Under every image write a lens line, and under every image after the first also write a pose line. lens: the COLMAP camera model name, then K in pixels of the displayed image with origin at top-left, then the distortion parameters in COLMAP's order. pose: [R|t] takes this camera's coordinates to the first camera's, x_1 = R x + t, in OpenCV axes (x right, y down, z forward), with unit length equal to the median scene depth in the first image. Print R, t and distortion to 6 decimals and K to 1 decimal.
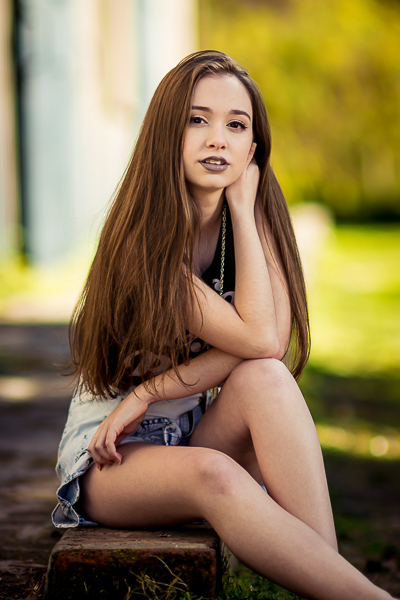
lens RADIAL K [[2365.1, 0, 200.0], [0, 2365.1, 300.0], [0, 0, 1]] dist [-0.270808, -0.800045]
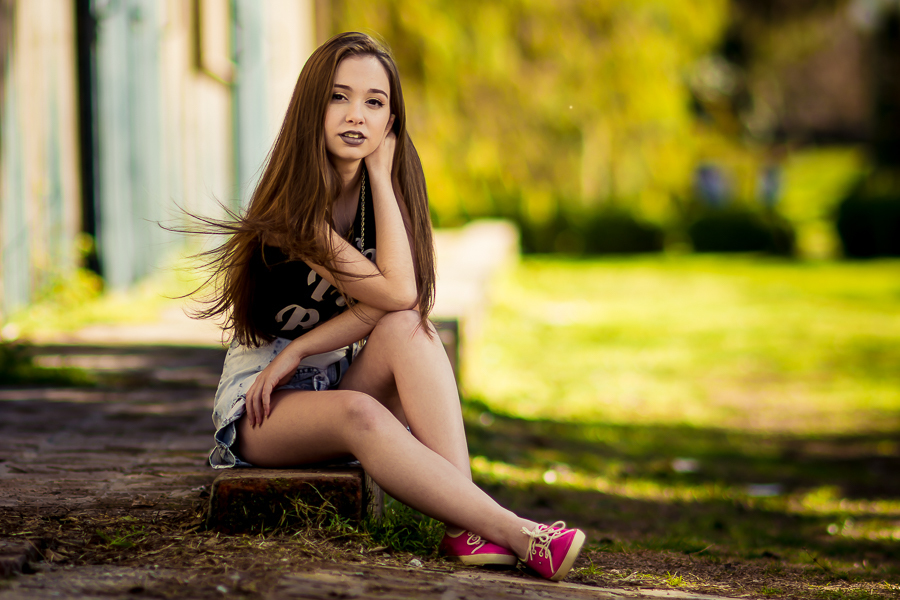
lens RADIAL K [[3516.8, 0, 450.0], [0, 3516.8, 300.0], [0, 0, 1]] dist [-0.266233, -1.570955]
pose [[0.999330, 0.005380, 0.036203, -0.011464], [-0.004882, 0.999892, -0.013844, 0.041738], [-0.036273, 0.013658, 0.999249, -0.629210]]
